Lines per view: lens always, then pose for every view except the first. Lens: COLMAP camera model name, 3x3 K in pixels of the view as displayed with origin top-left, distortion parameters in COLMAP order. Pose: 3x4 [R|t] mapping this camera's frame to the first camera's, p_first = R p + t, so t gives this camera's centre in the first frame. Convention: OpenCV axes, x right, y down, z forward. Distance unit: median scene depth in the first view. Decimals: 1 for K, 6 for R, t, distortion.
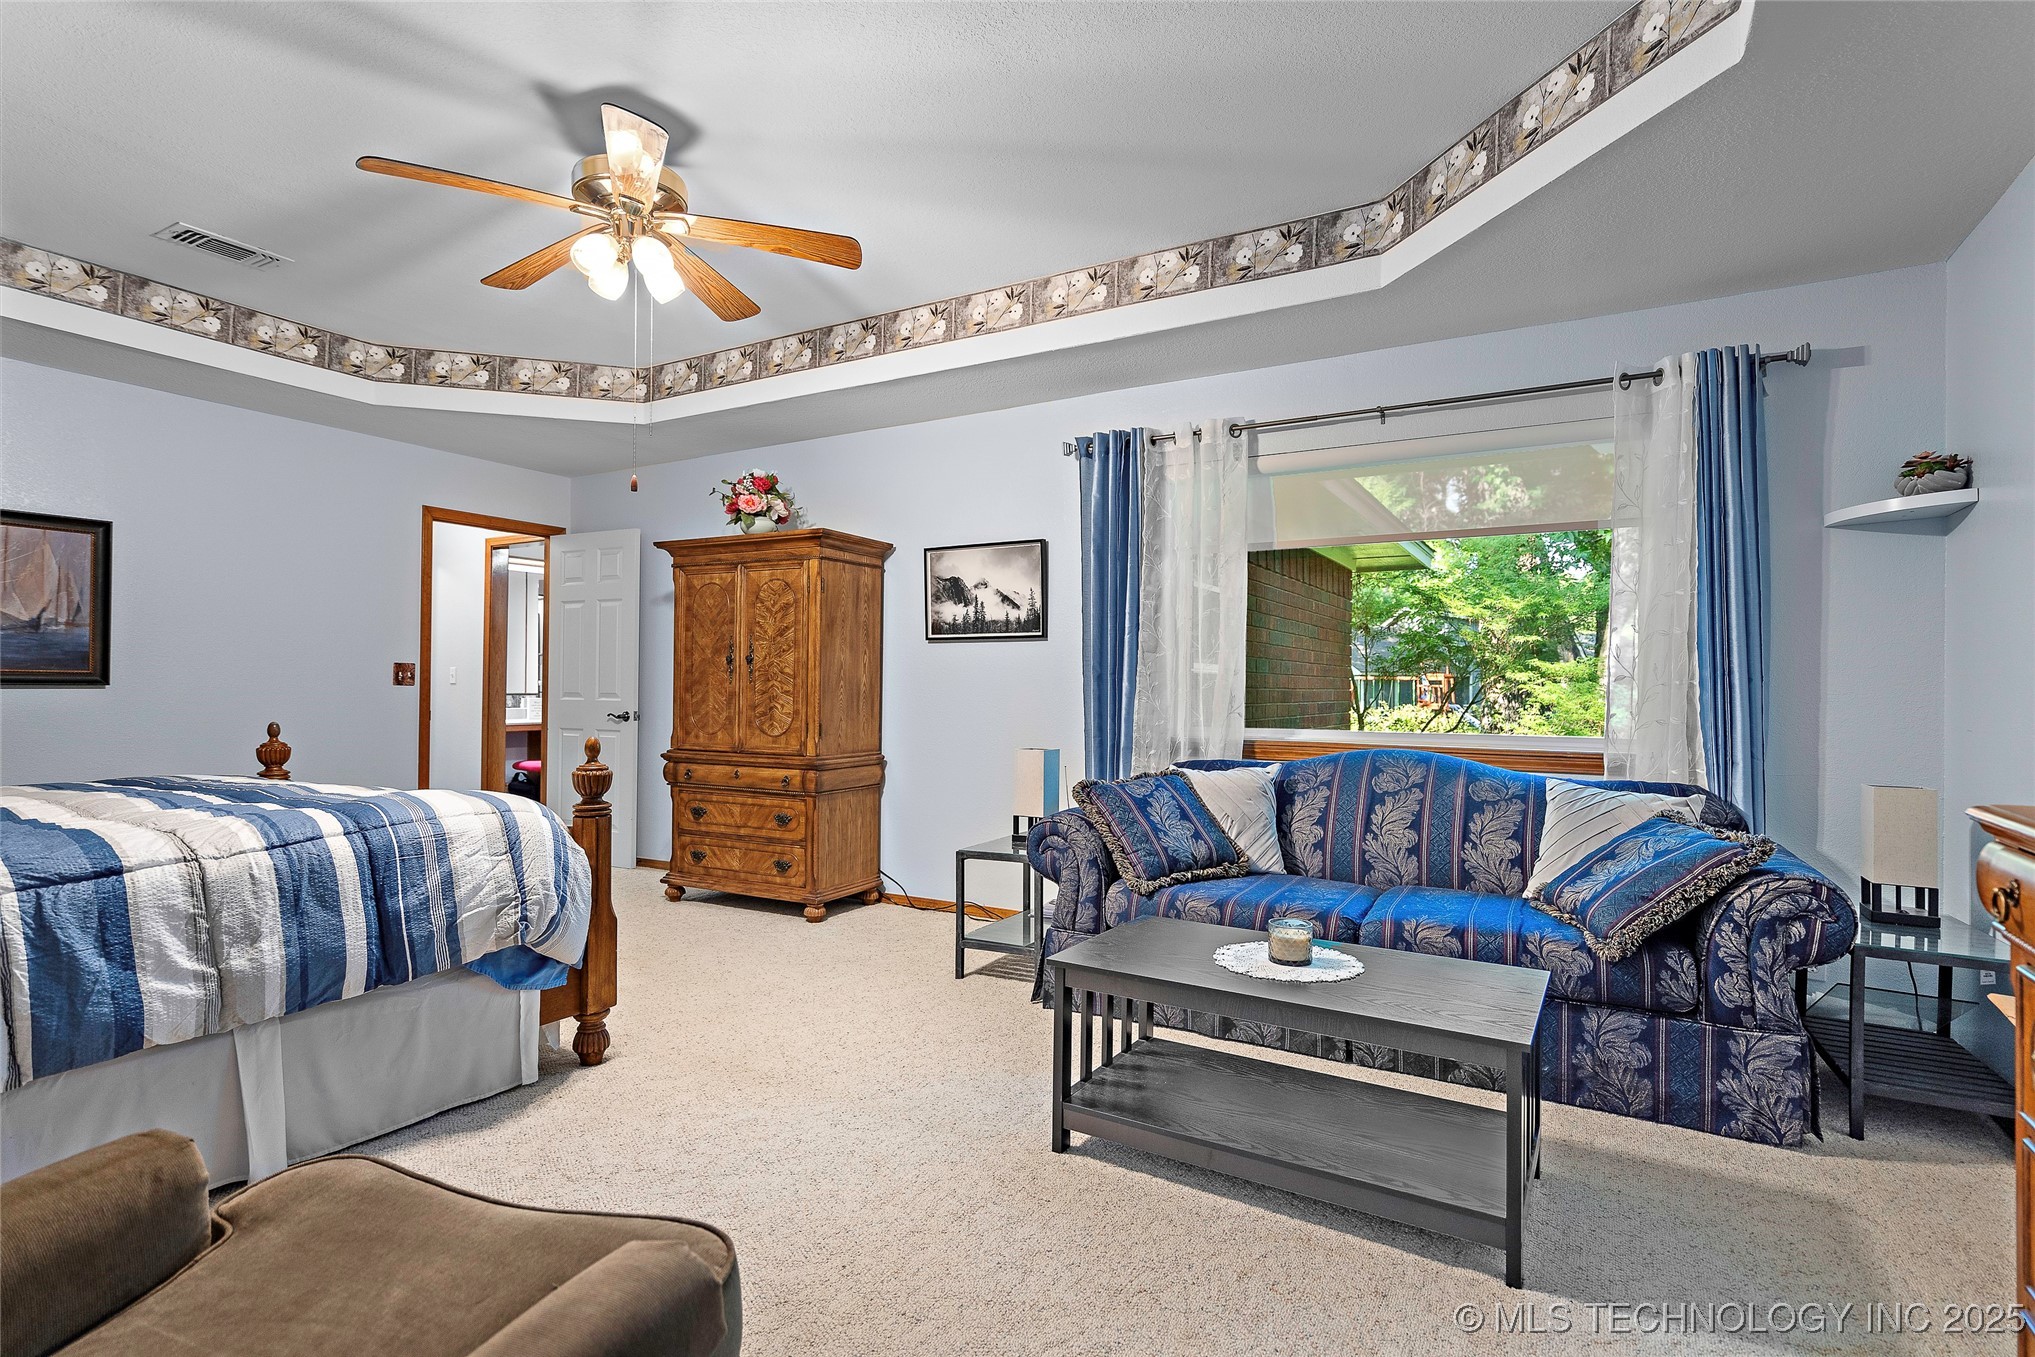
lens RADIAL K [[991.0, 0, 1017.5], [0, 991.0, 678.5], [0, 0, 1]] dist [-0.001820, 0.007970]
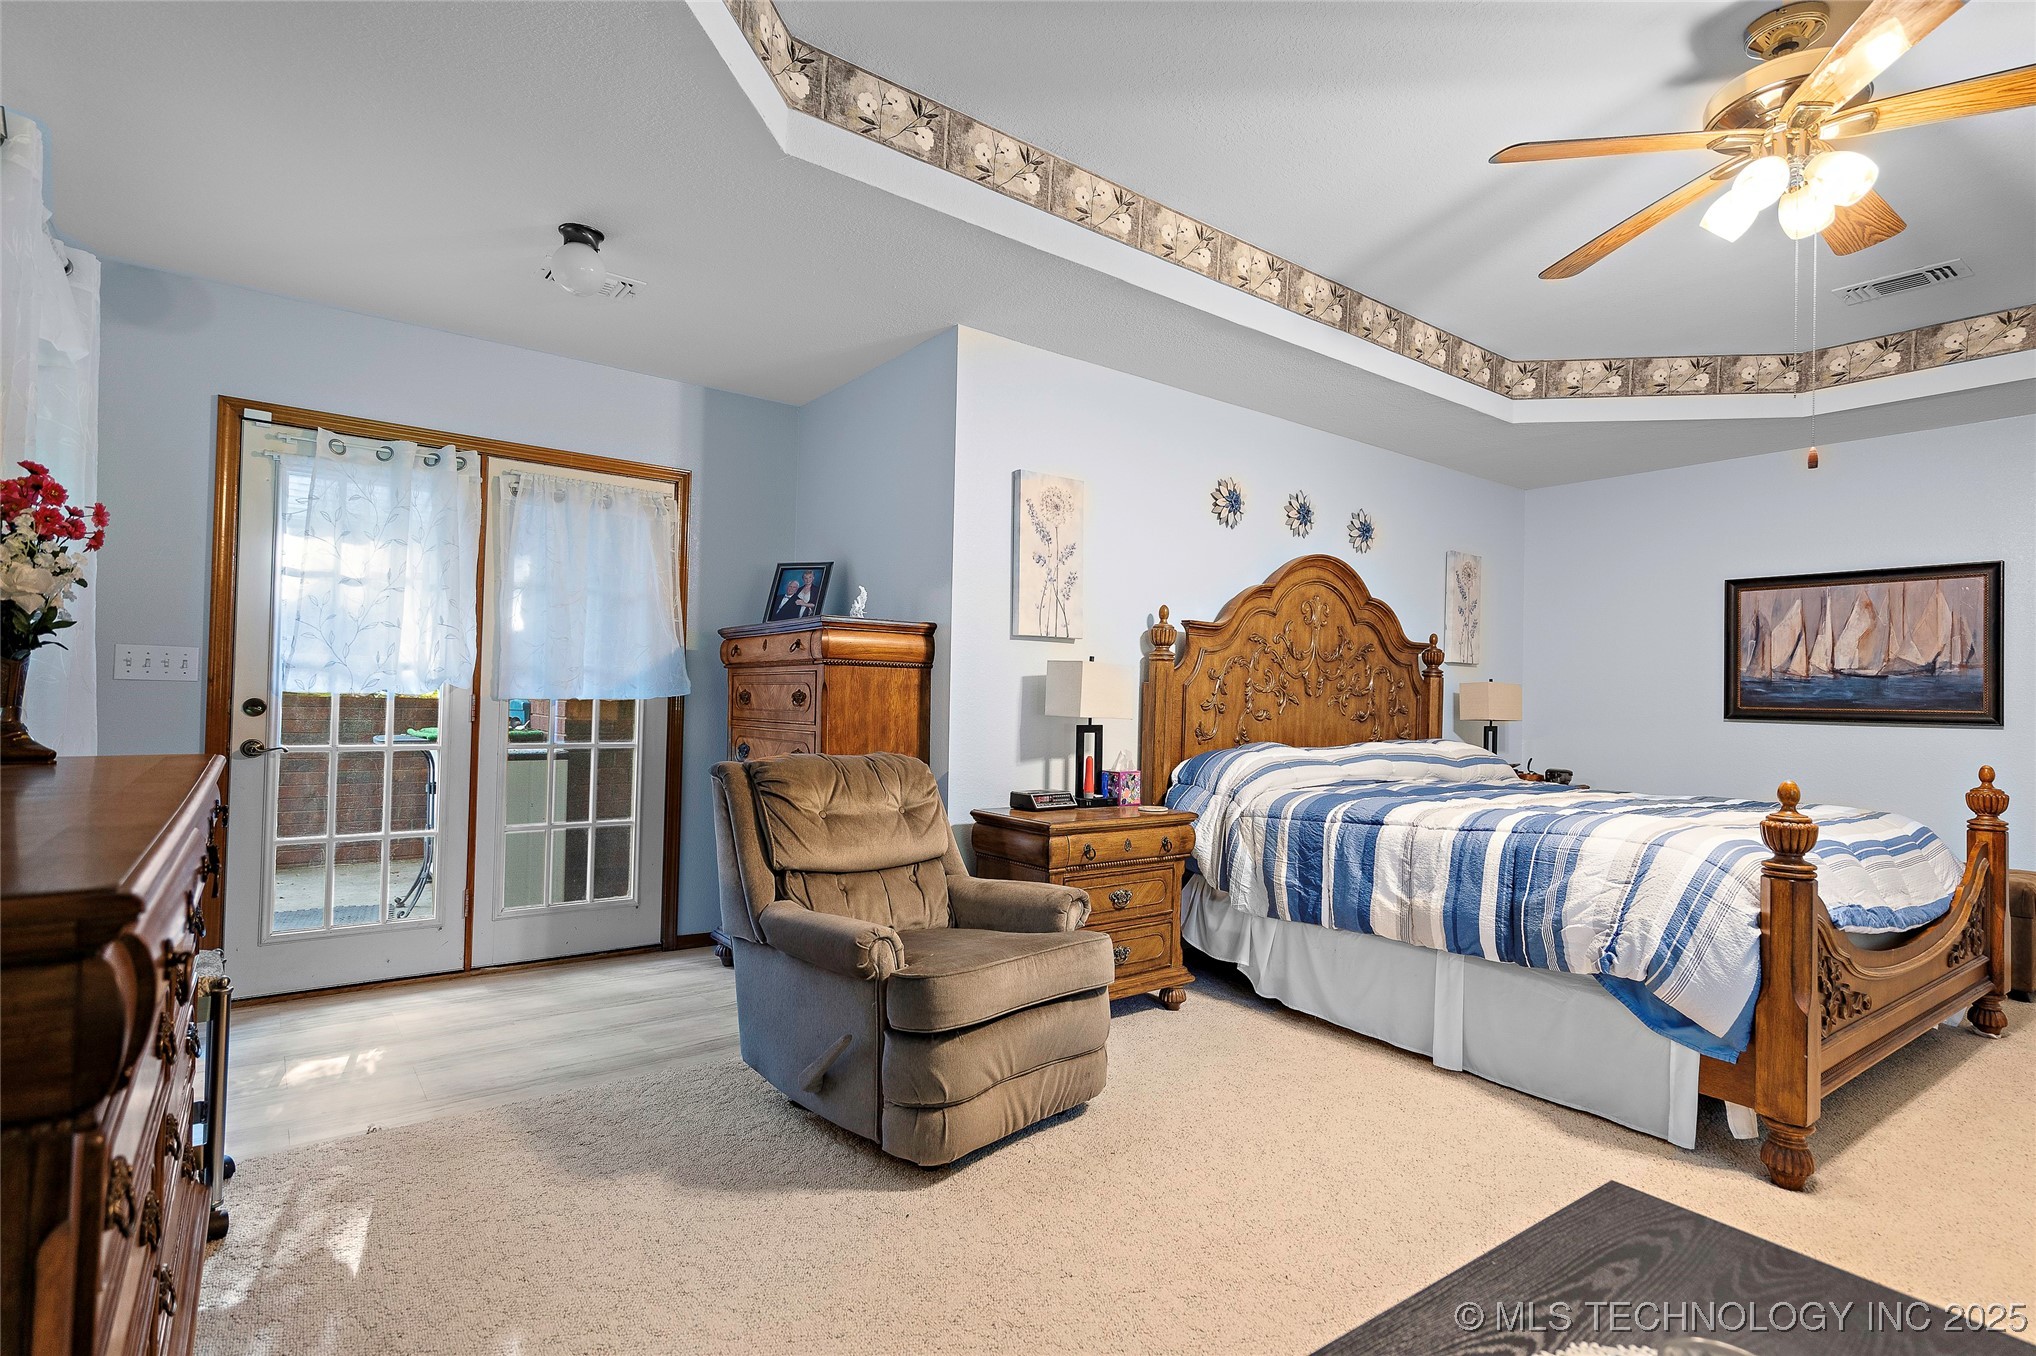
lens RADIAL K [[991.5, 0, 1018.0], [0, 991.5, 678.0], [0, 0, 1]] dist [-0.001820, 0.007970]
pose [[-0.384835, -0.036596, -0.922260, 0.636316], [-0.016983, 0.999325, -0.032567, 0.013429], [0.922829, 0.003130, -0.385197, 0.812661]]
